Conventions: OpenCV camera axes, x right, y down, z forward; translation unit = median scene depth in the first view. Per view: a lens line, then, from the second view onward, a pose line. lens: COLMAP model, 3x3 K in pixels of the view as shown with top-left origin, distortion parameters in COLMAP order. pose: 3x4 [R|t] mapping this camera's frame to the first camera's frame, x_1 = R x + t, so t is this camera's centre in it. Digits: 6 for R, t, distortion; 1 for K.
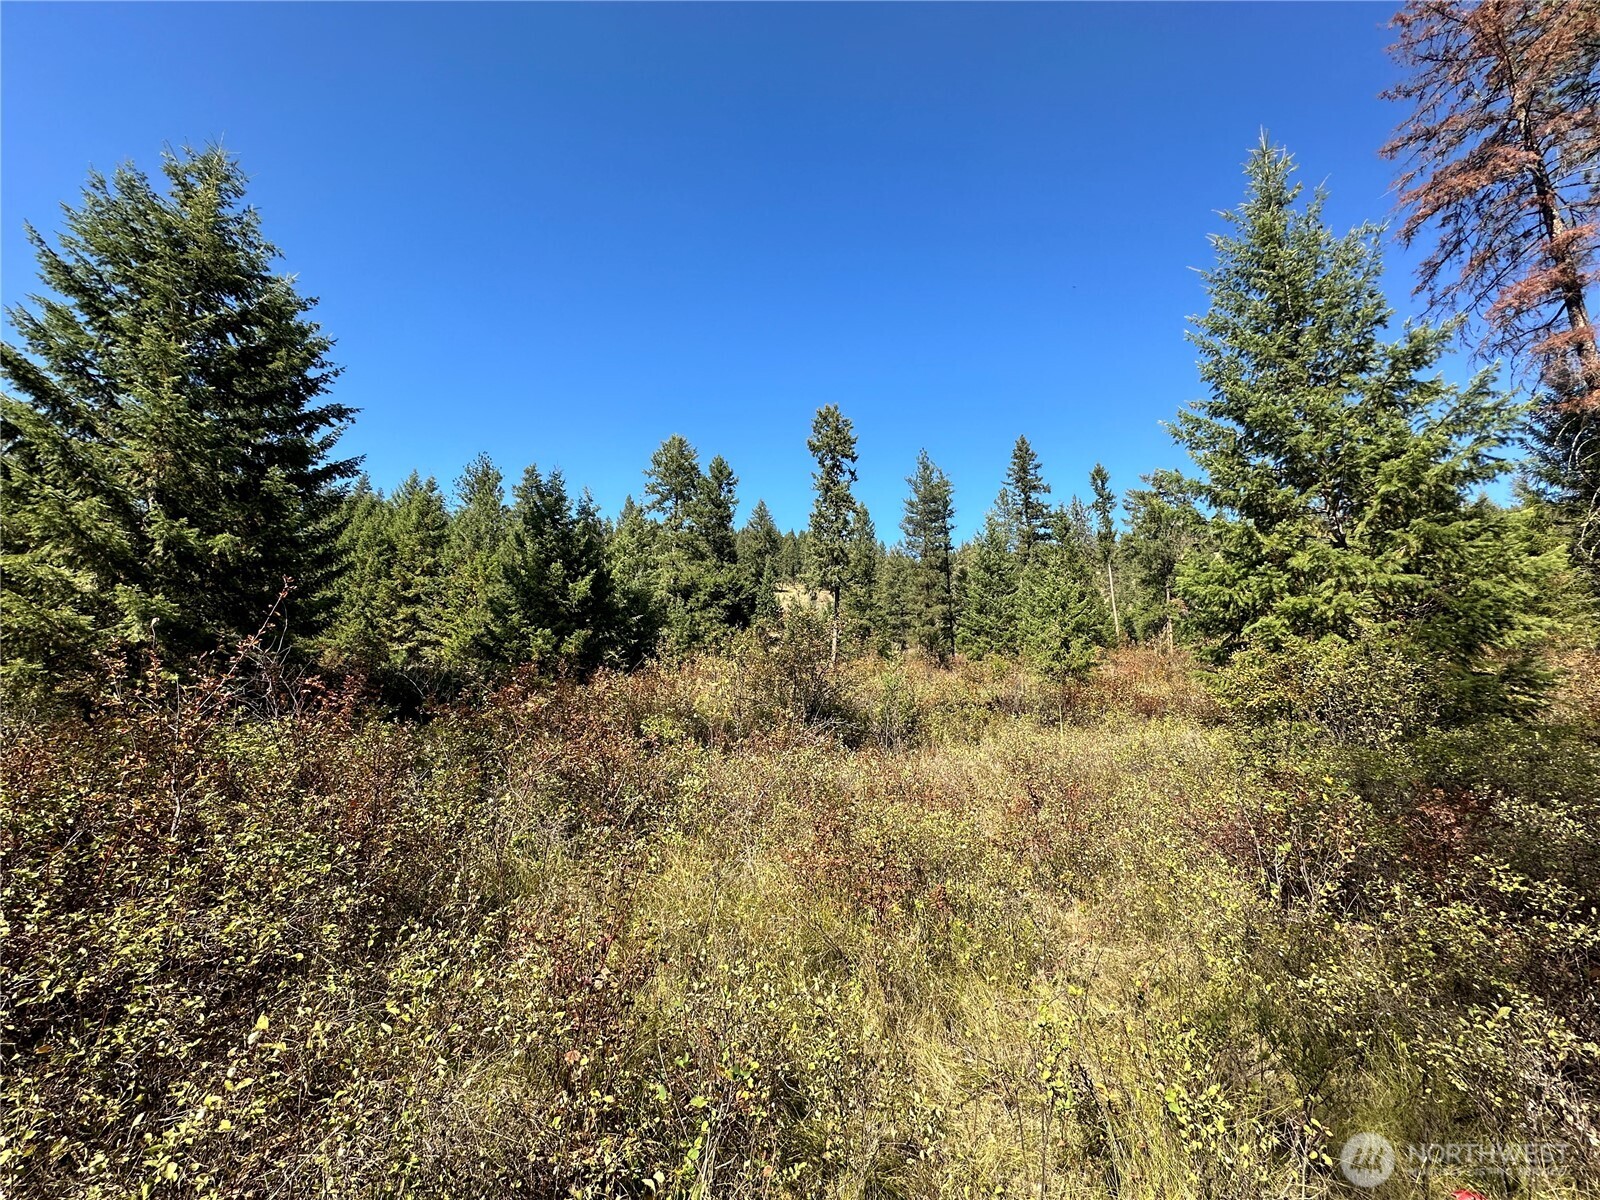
lens RADIAL K [[642.6, 0, 800.8], [0, 642.6, 598.7], [0, 0, 1]] dist [-0.000526, -0.000088]
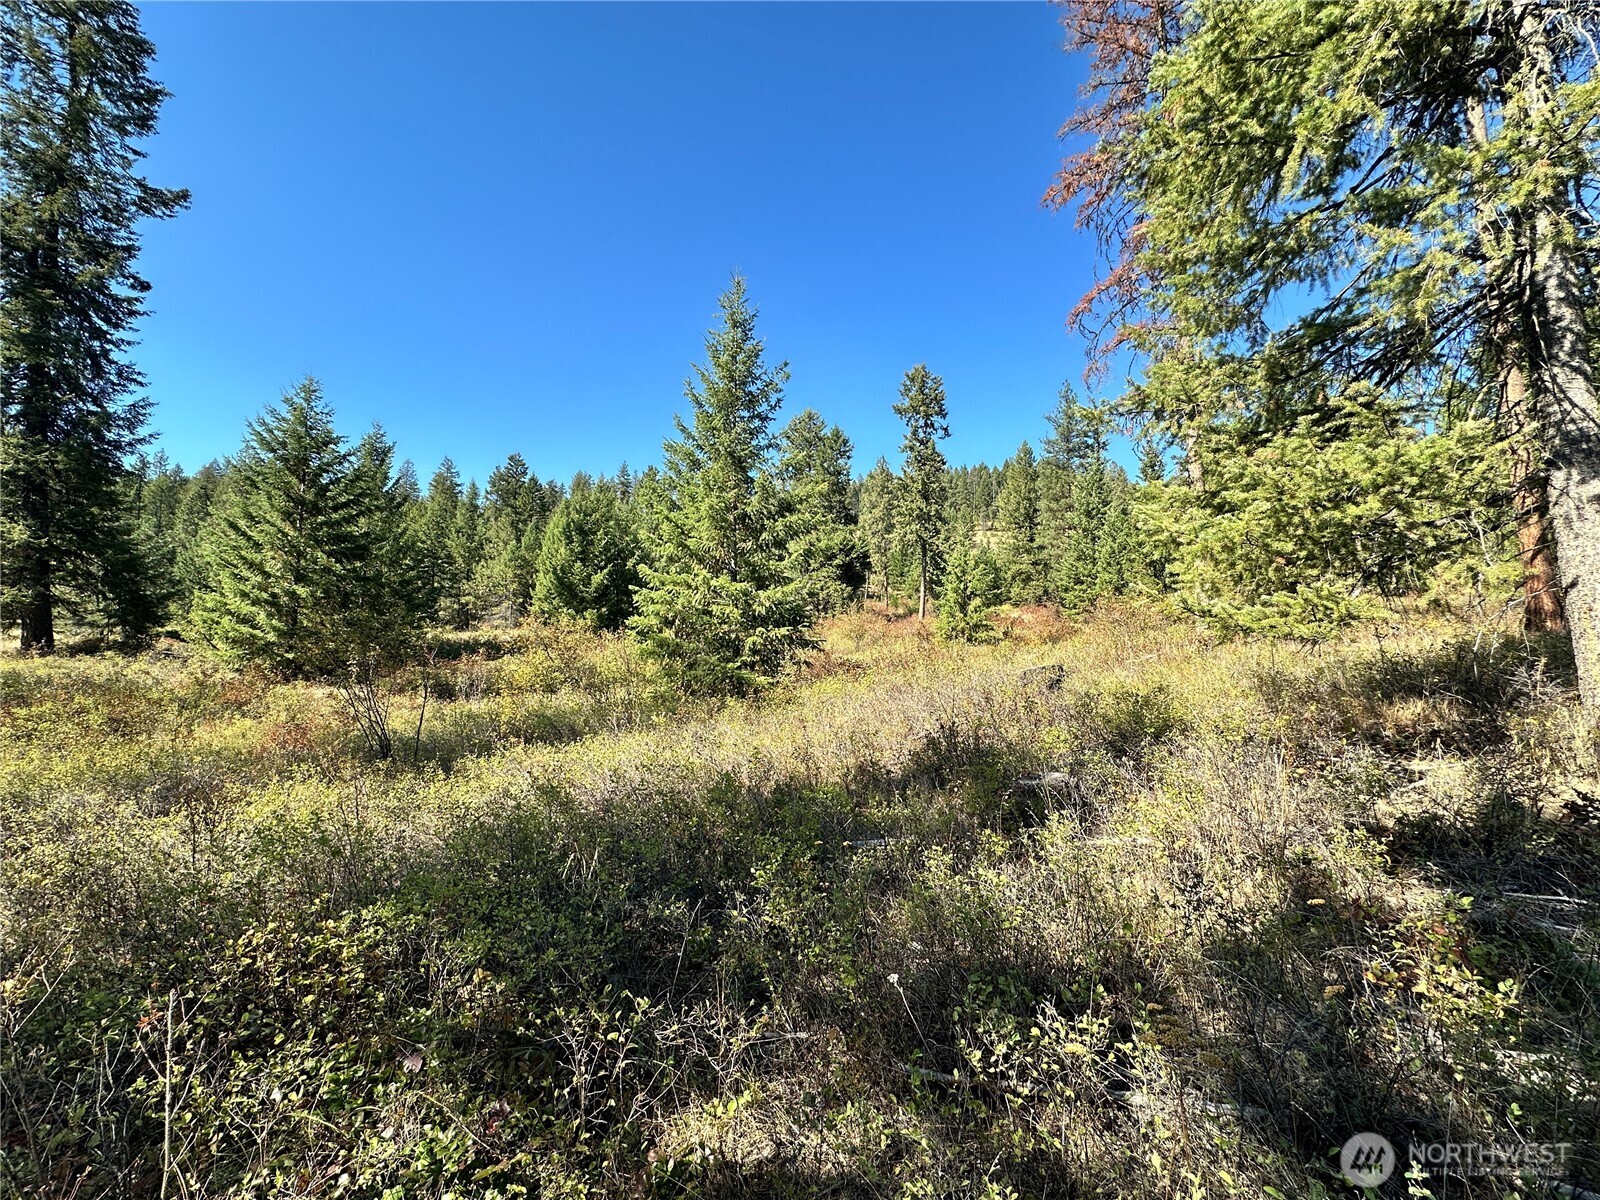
lens RADIAL K [[642.6, 0, 796.5], [0, 642.6, 605.3], [0, 0, 1]] dist [-0.000526, -0.000088]
pose [[0.904883, -0.017075, -0.425318, 0.294711], [0.062554, 0.993681, 0.093194, -0.028544], [0.421039, -0.110935, 0.900233, -0.042647]]
